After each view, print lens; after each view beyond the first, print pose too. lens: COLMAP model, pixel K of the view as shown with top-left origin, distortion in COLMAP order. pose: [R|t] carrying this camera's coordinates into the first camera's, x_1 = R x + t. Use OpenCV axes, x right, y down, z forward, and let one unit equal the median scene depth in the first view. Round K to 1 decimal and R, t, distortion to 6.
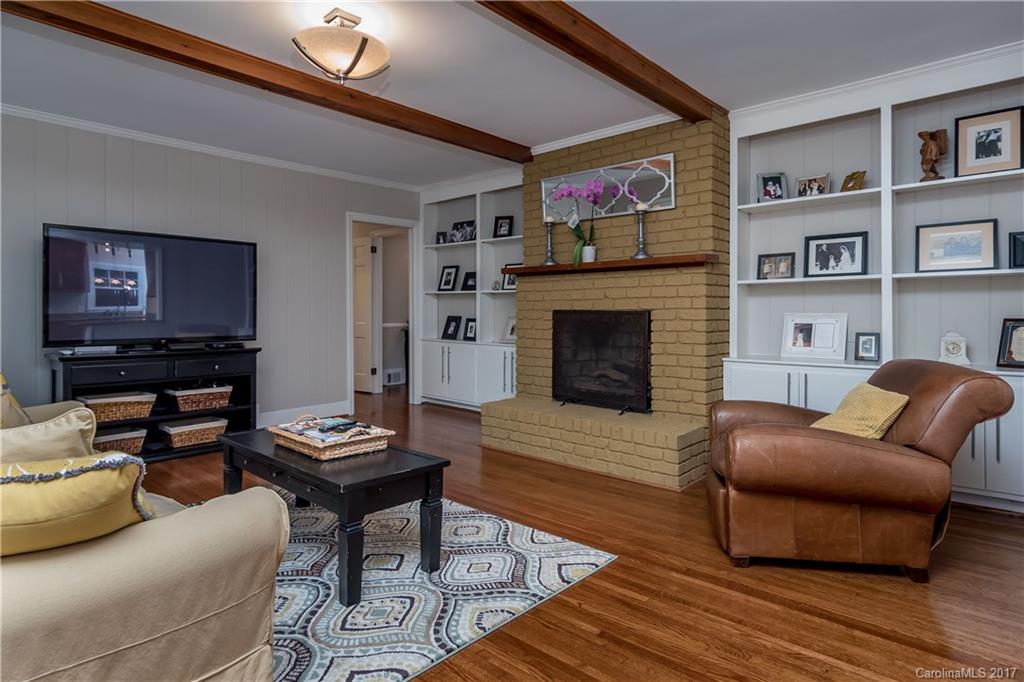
lens RADIAL K [[556.7, 0, 499.8], [0, 556.7, 320.1], [0, 0, 1]] dist [0.000927, 0.000095]
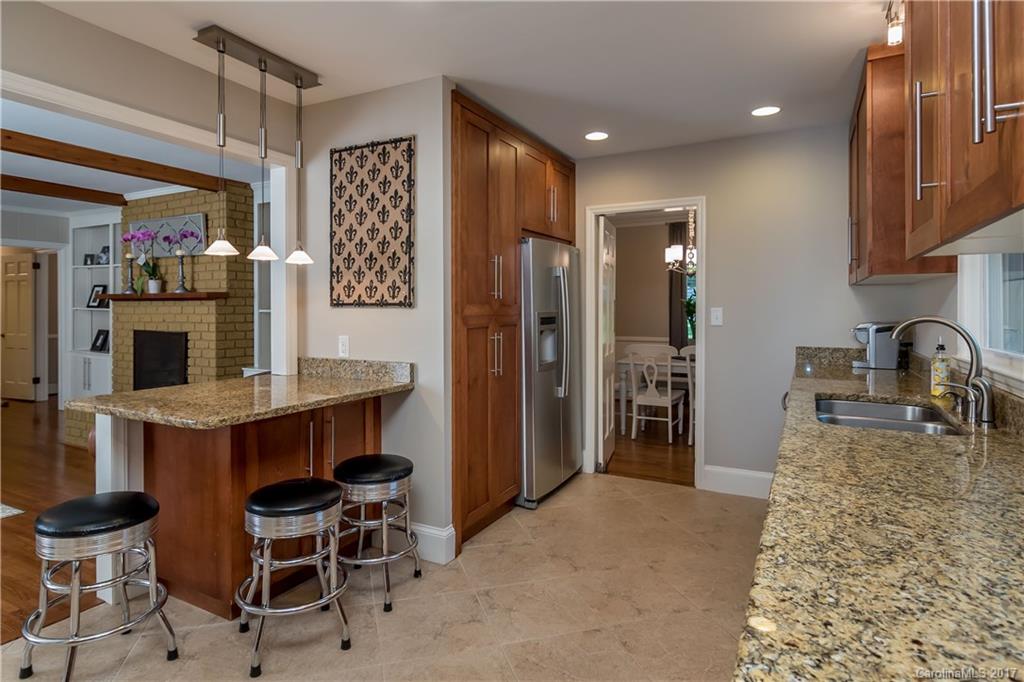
lens RADIAL K [[556.7, 0, 515.3], [0, 556.7, 310.3], [0, 0, 1]] dist [0.000927, 0.000095]
pose [[0.968138, 0.000337, 0.250416, 0.475501], [0.001302, 0.999979, -0.006380, -0.041341], [-0.250412, 0.006503, 0.968117, -0.313325]]
